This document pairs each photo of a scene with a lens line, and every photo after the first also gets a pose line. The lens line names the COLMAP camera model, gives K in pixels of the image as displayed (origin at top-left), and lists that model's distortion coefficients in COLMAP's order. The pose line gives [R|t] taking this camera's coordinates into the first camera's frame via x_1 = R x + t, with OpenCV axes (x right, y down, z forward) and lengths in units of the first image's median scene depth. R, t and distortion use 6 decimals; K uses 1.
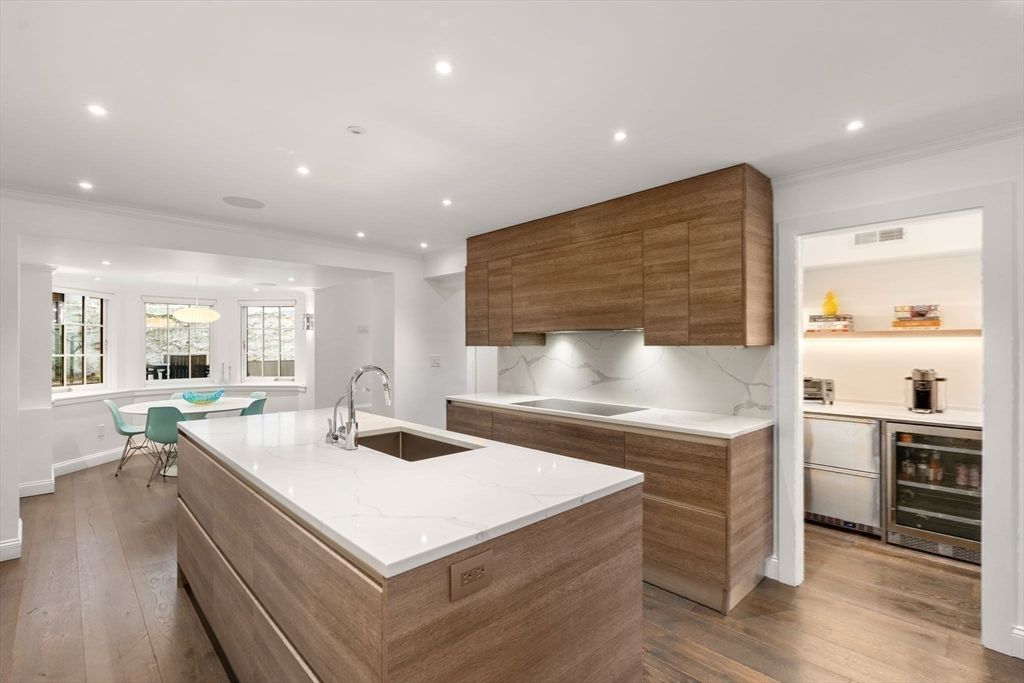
lens RADIAL K [[474.1, 0, 511.9], [0, 474.1, 342.1], [0, 0, 1]] dist [0.001968, 0.000446]
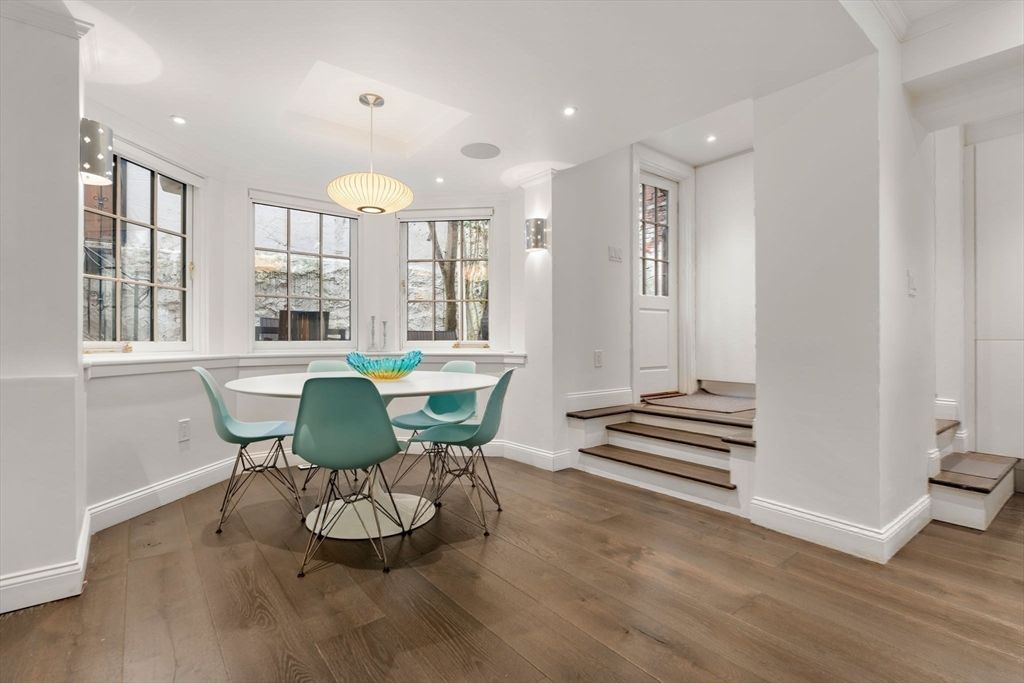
lens RADIAL K [[474.1, 0, 512.5], [0, 474.1, 340.3], [0, 0, 1]] dist [0.001968, 0.000446]
pose [[0.996262, 0.001329, -0.086367, -0.522254], [-0.000968, 0.999991, 0.004221, 0.096925], [0.086372, -0.004122, 0.996254, 0.581511]]
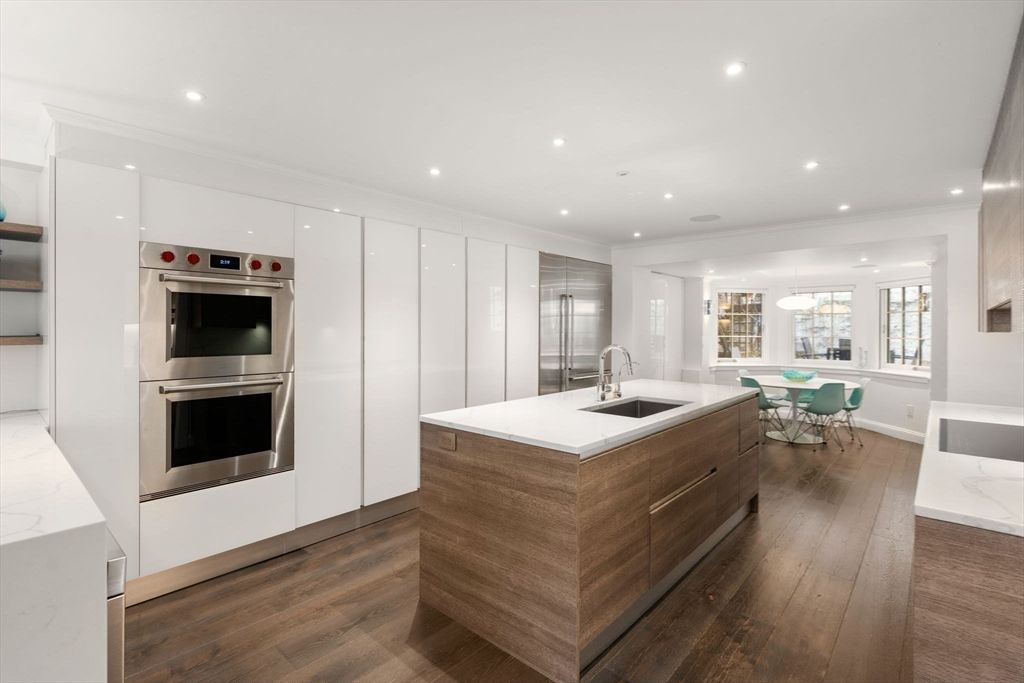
lens RADIAL K [[474.1, 0, 514.3], [0, 474.1, 334.0], [0, 0, 1]] dist [0.001968, 0.000446]
pose [[0.080353, 0.013795, -0.996671, 0.449000], [0.002238, 0.999899, 0.014020, 0.000764], [0.996764, -0.003357, 0.080314, 0.256767]]
